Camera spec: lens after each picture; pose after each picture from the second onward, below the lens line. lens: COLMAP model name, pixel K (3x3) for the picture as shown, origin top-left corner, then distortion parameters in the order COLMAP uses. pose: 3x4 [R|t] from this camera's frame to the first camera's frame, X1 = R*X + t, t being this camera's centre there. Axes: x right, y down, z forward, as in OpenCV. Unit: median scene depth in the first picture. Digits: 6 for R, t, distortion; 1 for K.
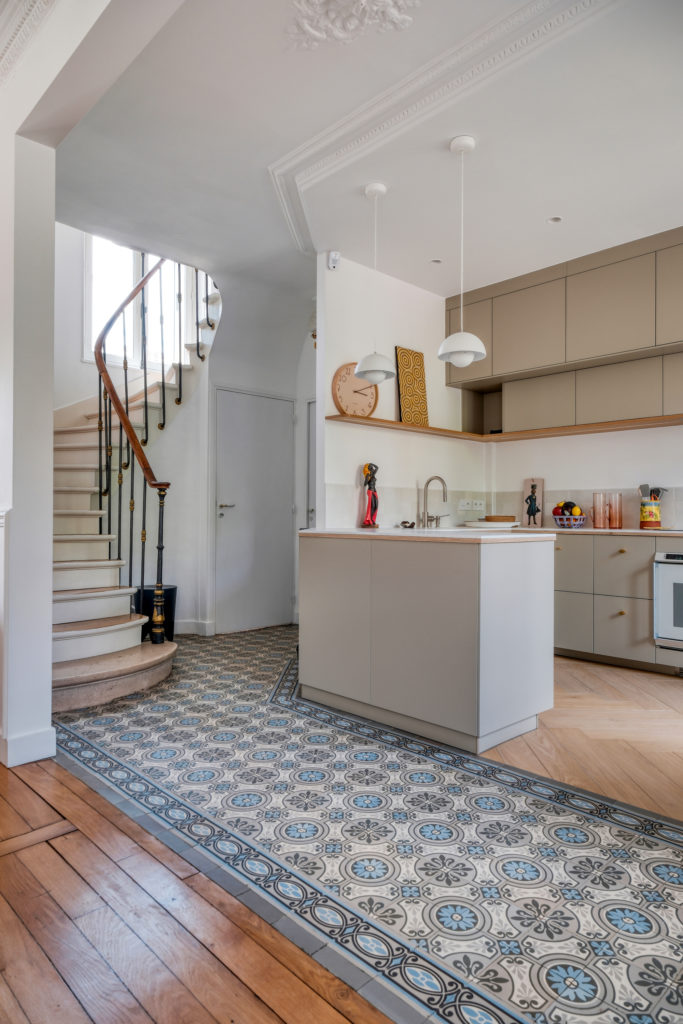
lens RADIAL K [[638.6, 0, 355.4], [0, 638.6, 509.6], [0, 0, 1]] dist [-0.000679, -0.000989]
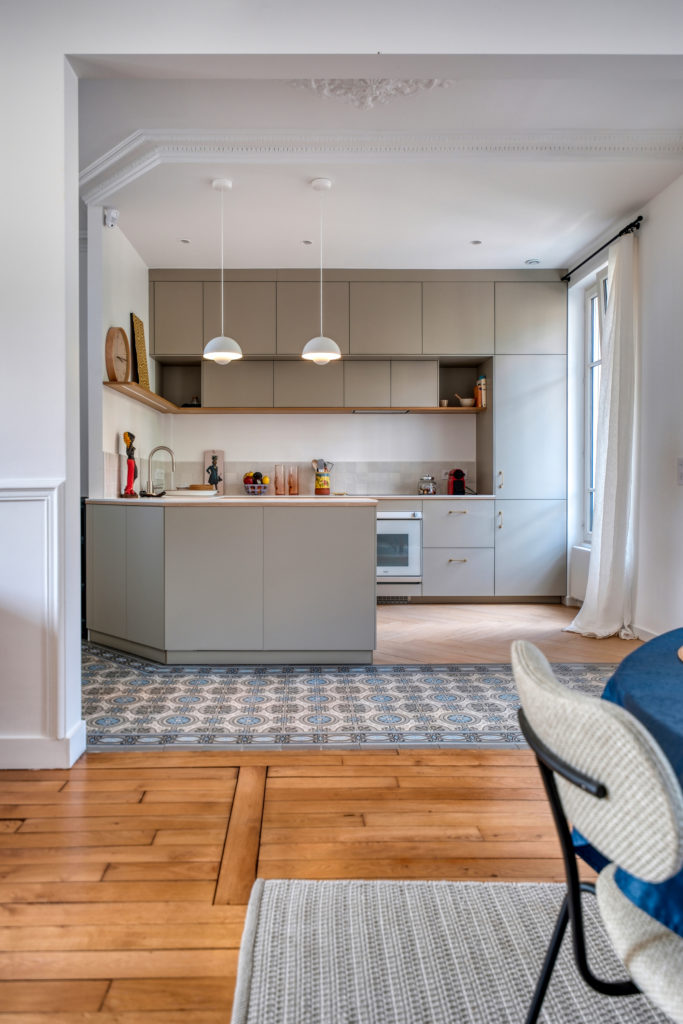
lens RADIAL K [[717.2, 0, 315.7], [0, 717.2, 489.5], [0, 0, 1]] dist [0.001187, 0.000271]
pose [[0.690699, -0.011372, 0.723053, -1.159167], [-0.002809, 0.999827, 0.018408, -0.011334], [-0.723137, -0.014745, 0.690547, 0.061189]]
